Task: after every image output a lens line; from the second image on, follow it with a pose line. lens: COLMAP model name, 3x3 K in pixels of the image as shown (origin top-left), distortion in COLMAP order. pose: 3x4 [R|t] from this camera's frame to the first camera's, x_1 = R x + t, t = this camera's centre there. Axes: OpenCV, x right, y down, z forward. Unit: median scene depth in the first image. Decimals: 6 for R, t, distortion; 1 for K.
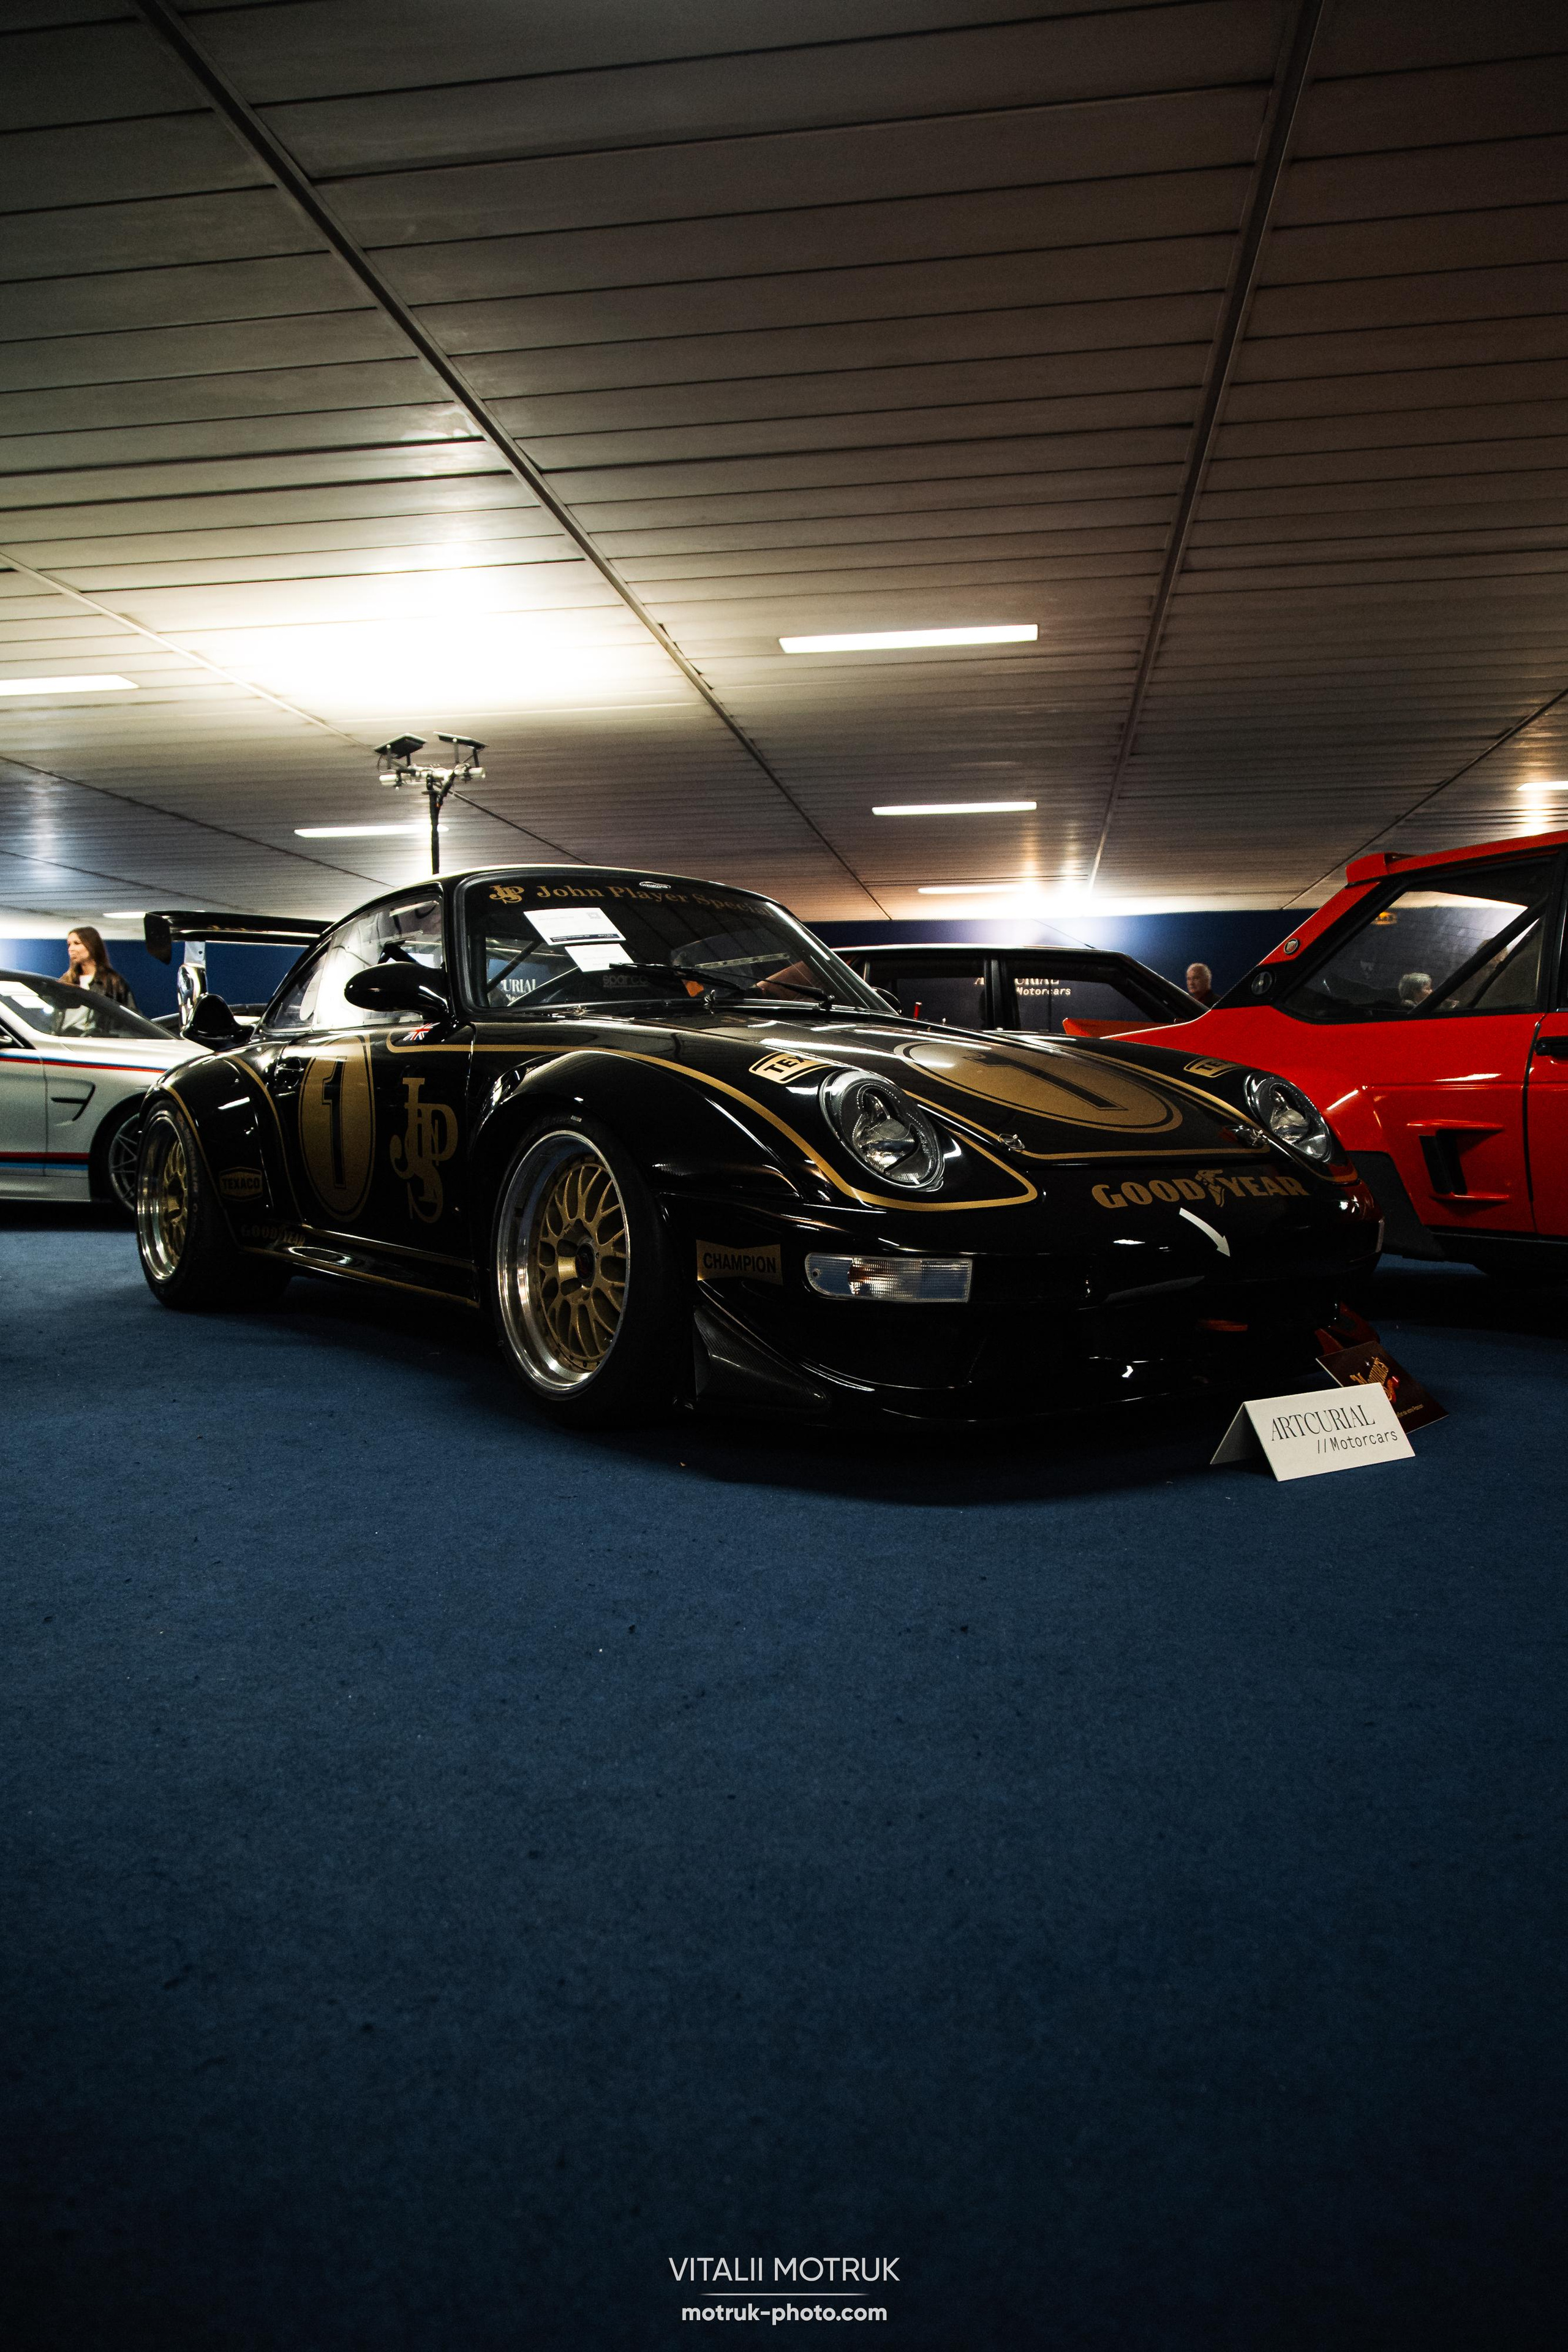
lens RADIAL K [[1547.3, 0, 784.0], [0, 1547.3, 1176.0], [0, 0, 1]] dist [0.002399, -0.022028]
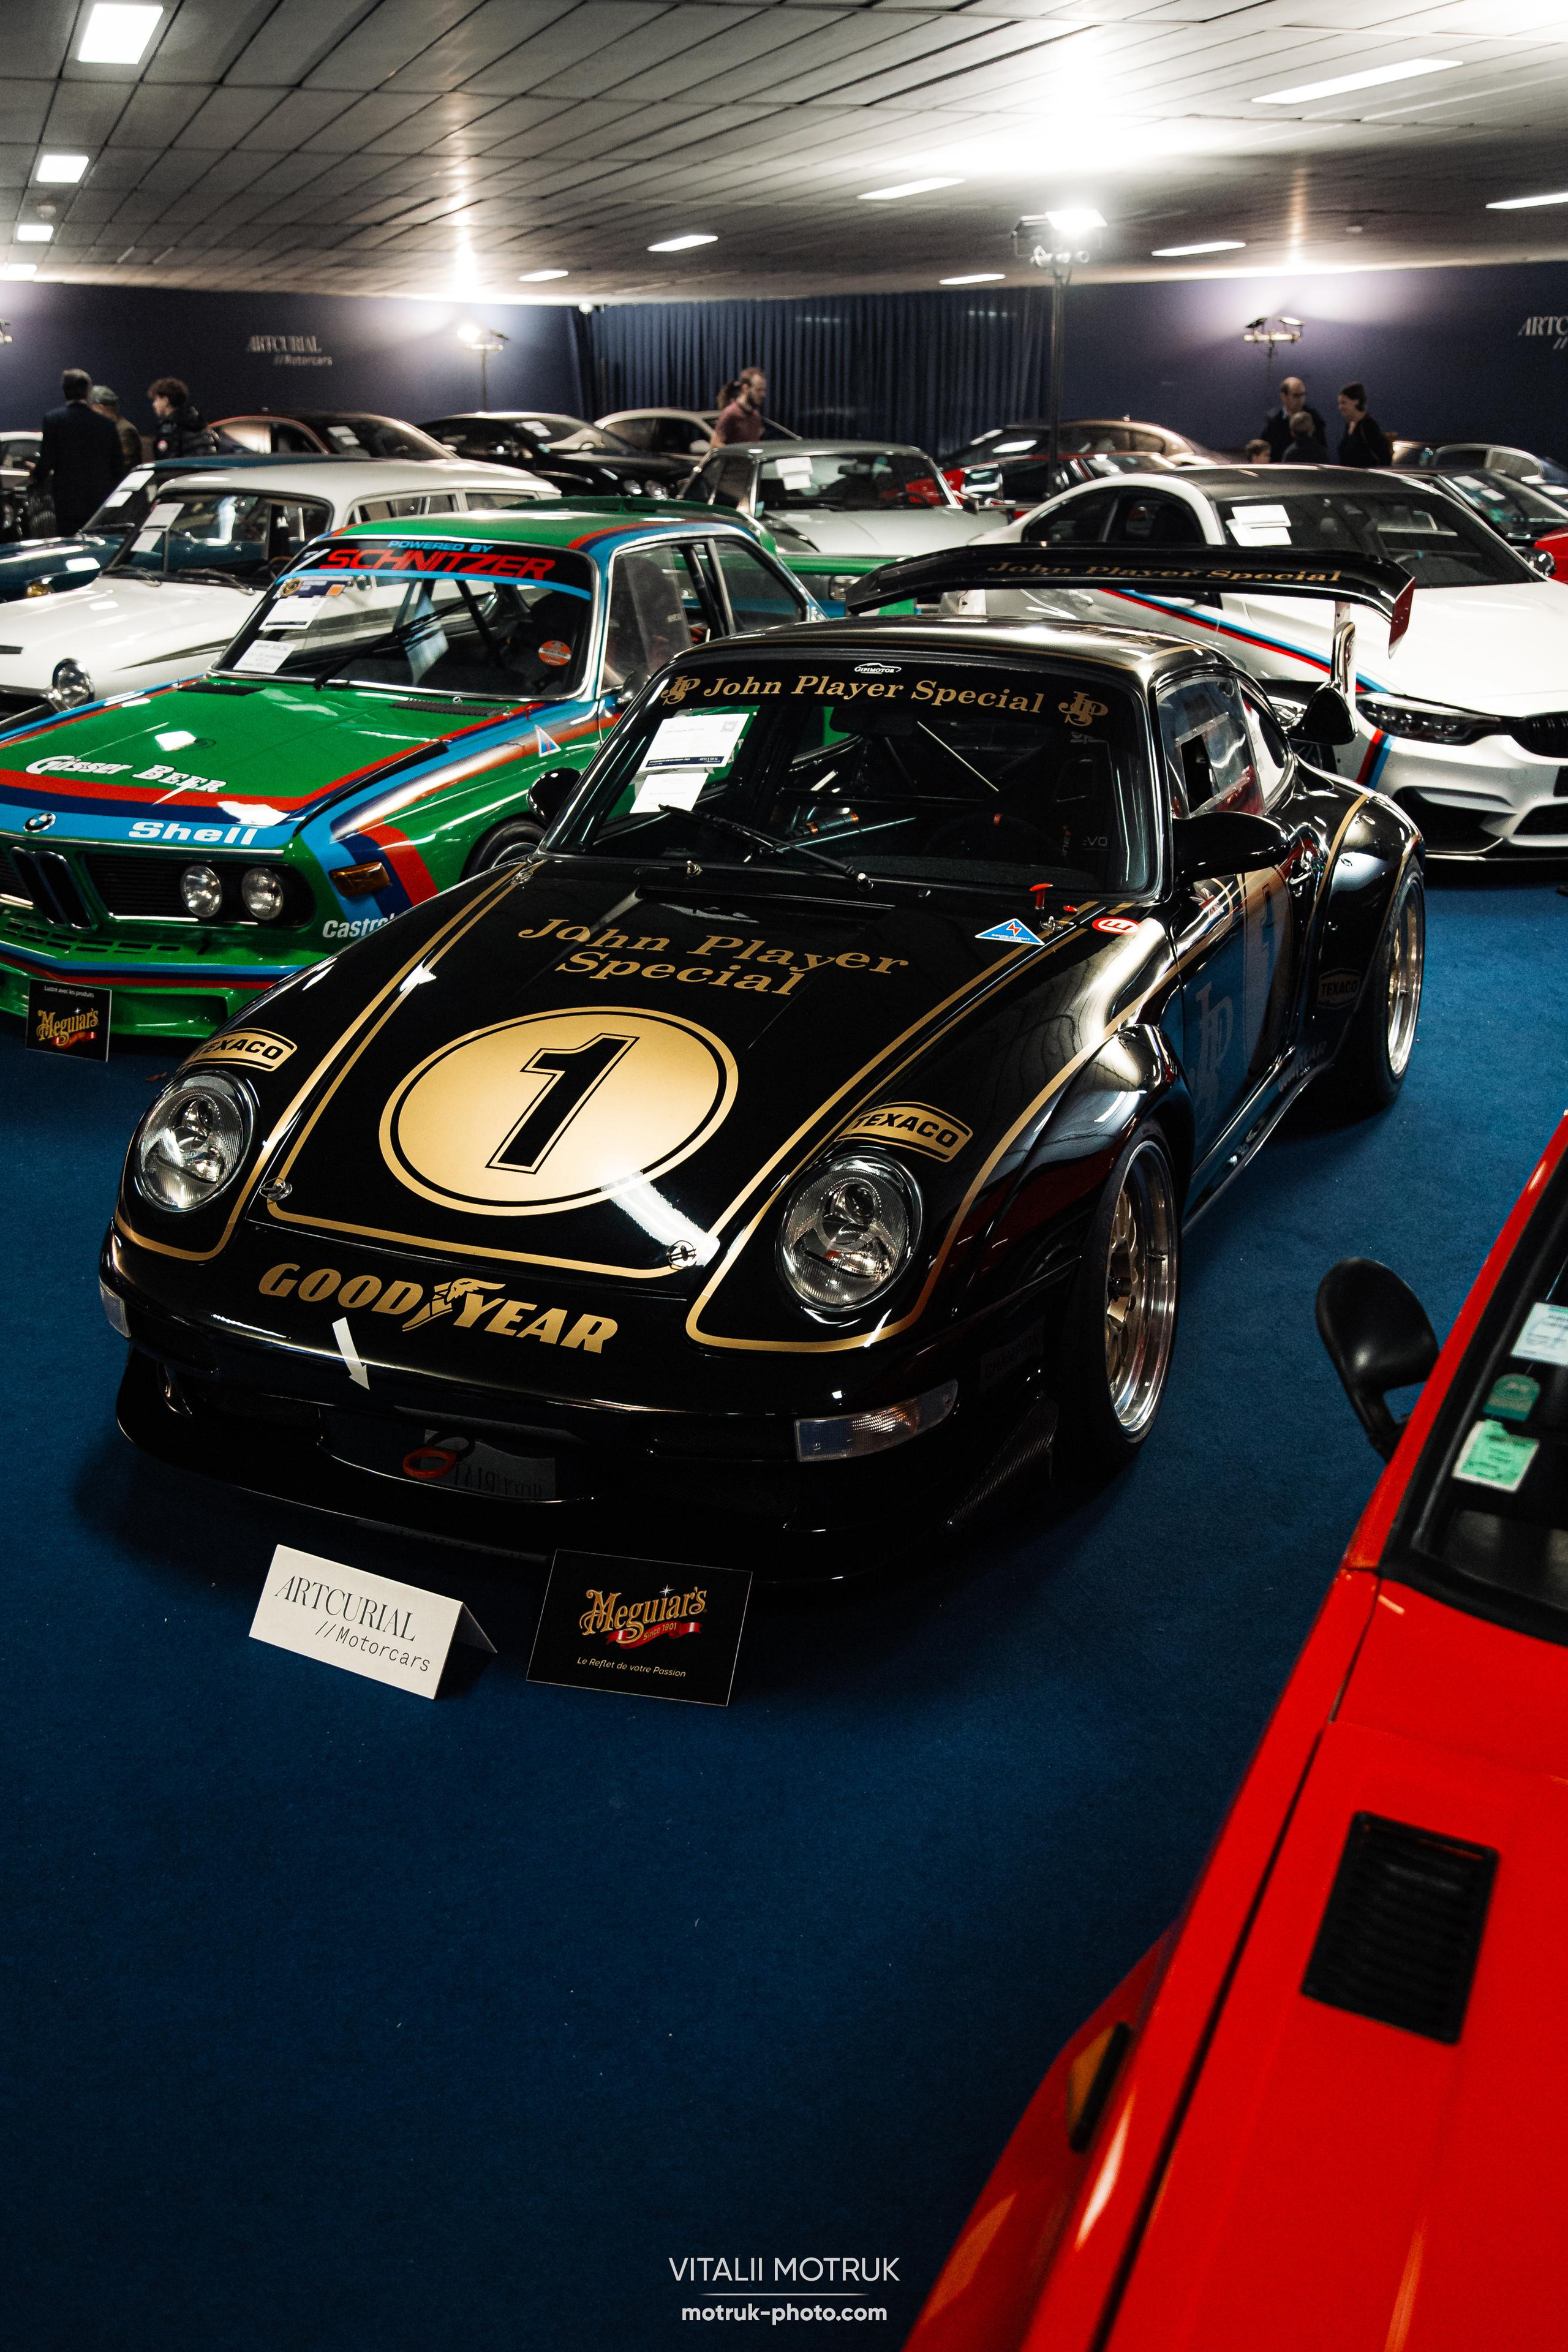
lens RADIAL K [[2261.9, 0, 784.0], [0, 2261.9, 1176.0], [0, 0, 1]] dist [0.016033, 0.002842]
pose [[0.463378, 0.285322, -0.838971, 0.964810], [-0.034070, 0.951784, 0.304870, -0.307259], [0.885506, -0.112686, 0.450757, 0.449037]]
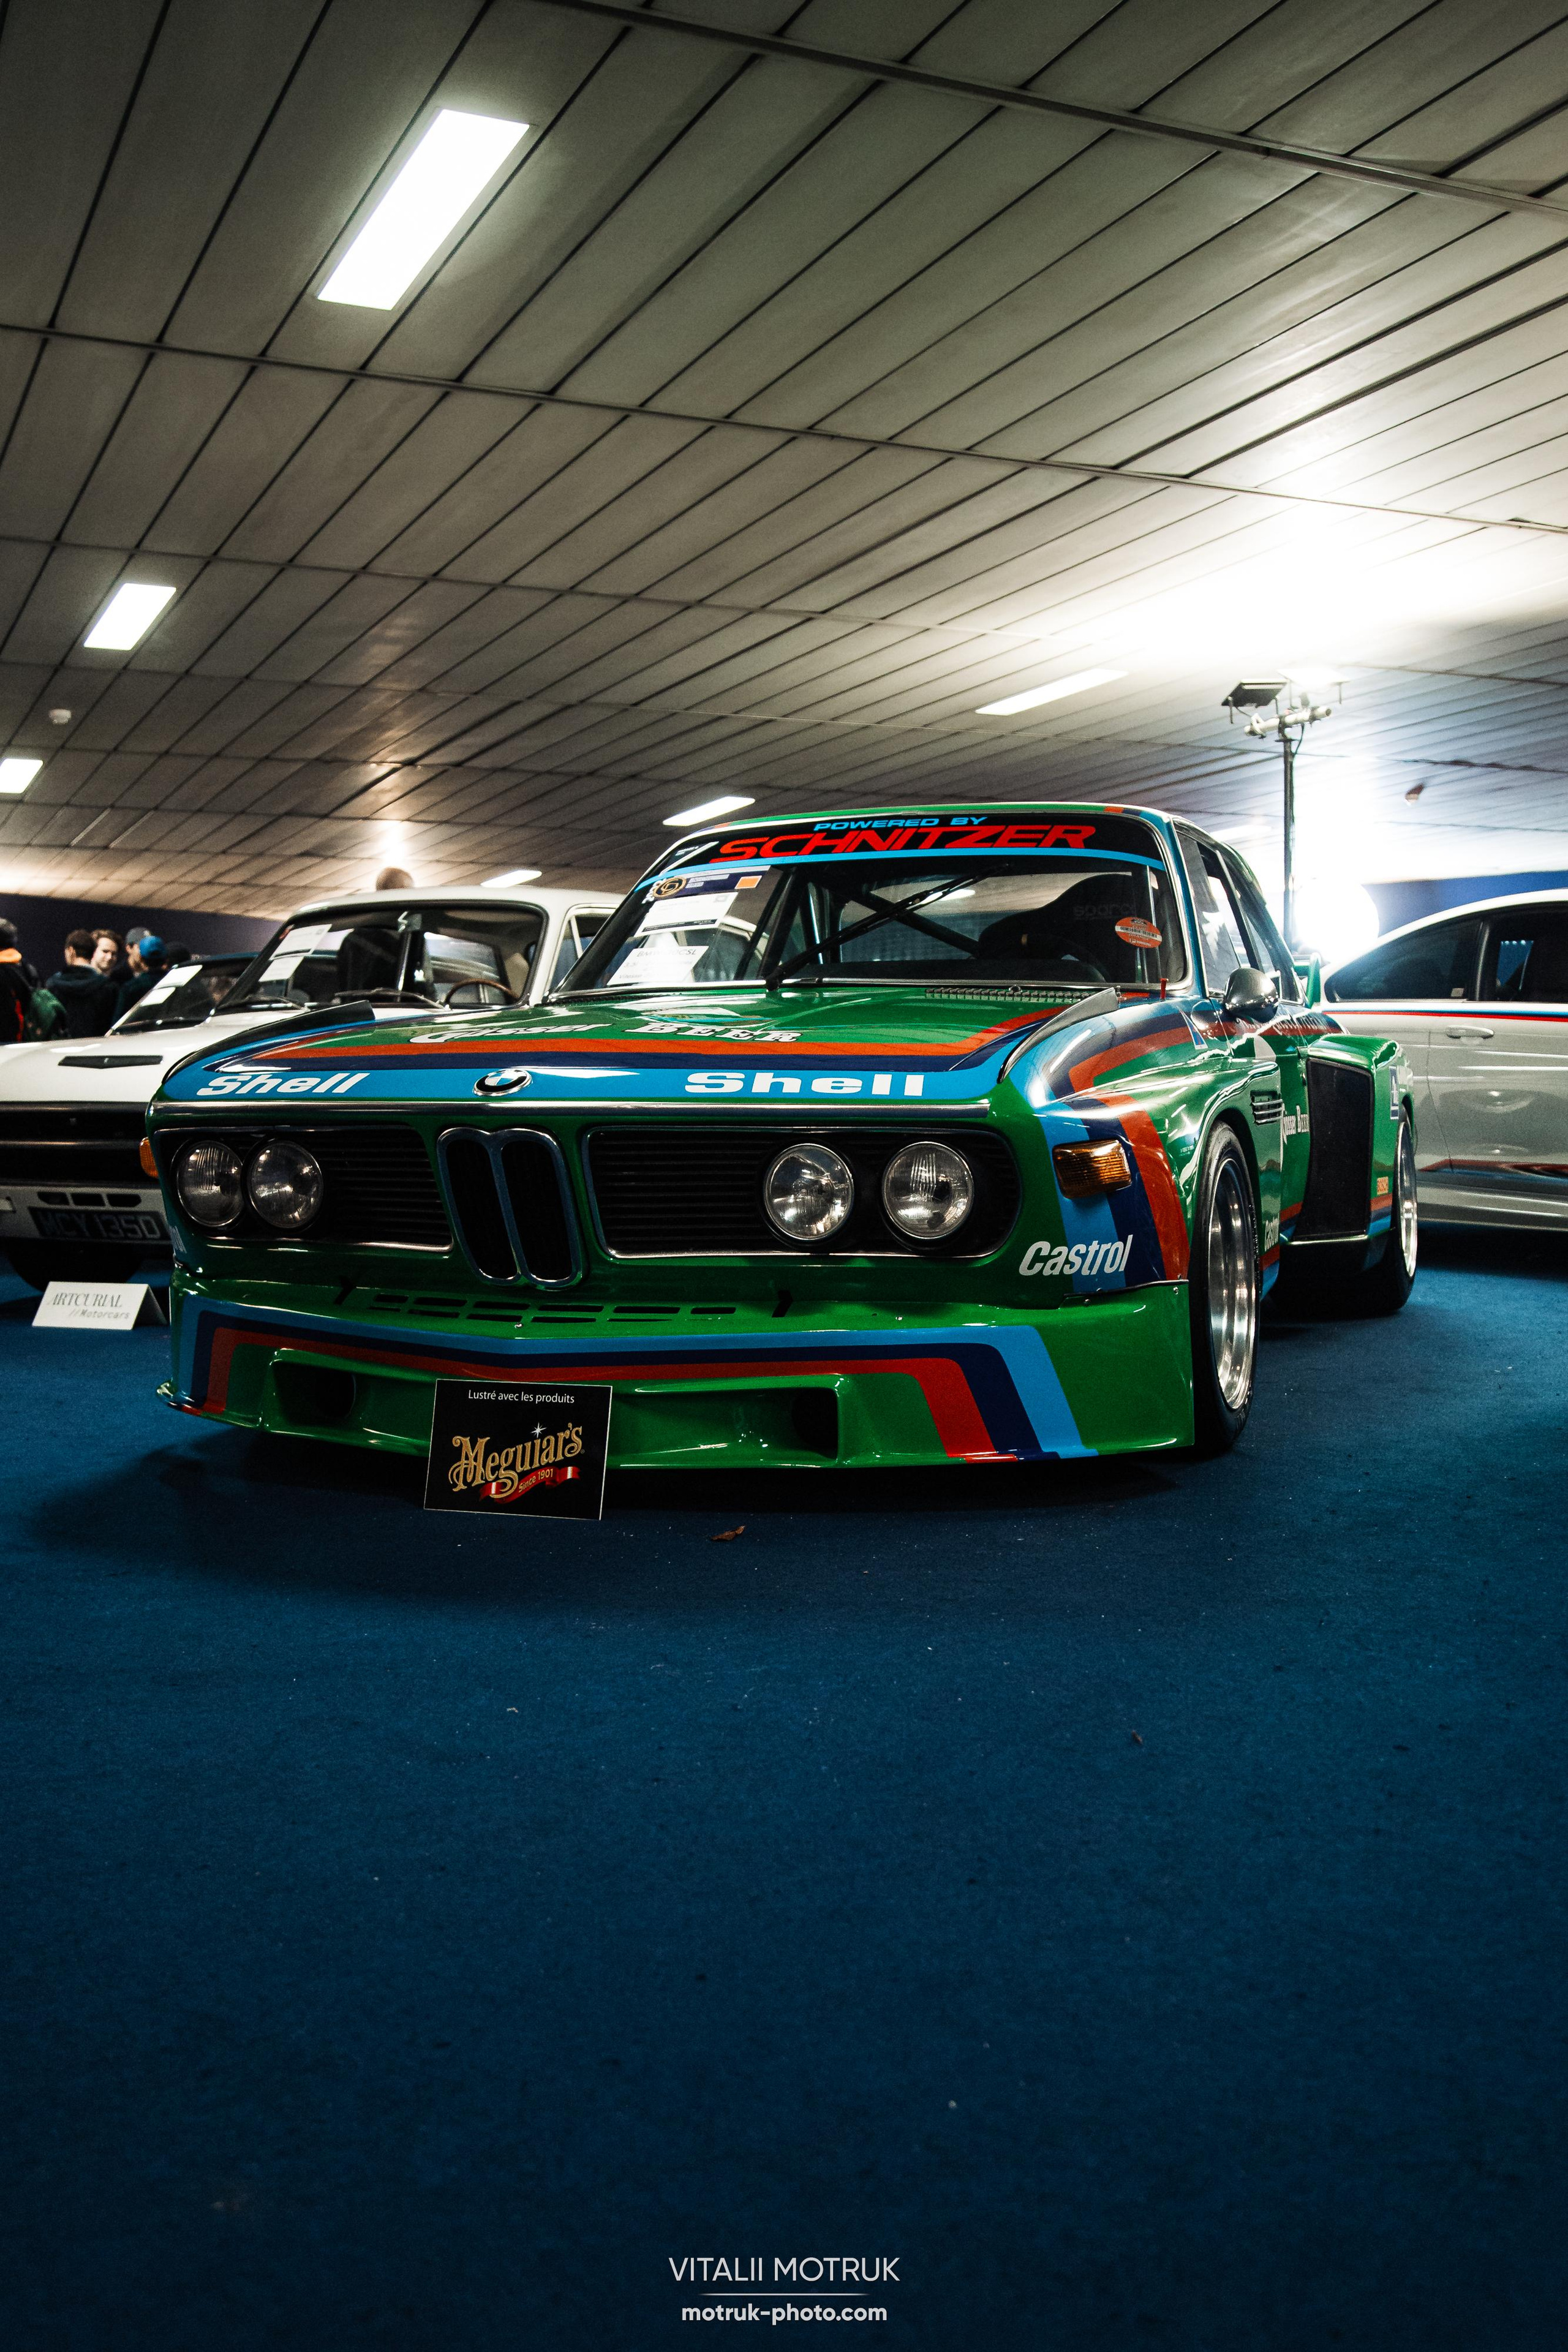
lens RADIAL K [[2218.9, 0, 848.2], [0, 2218.9, 1218.1], [0, 0, 1]] dist [0.003108, -0.008262]
pose [[0.567773, 0.036056, -0.822395, 0.117153], [-0.026980, 0.999319, 0.025187, -0.017310], [0.822743, 0.007888, 0.568359, 0.353585]]
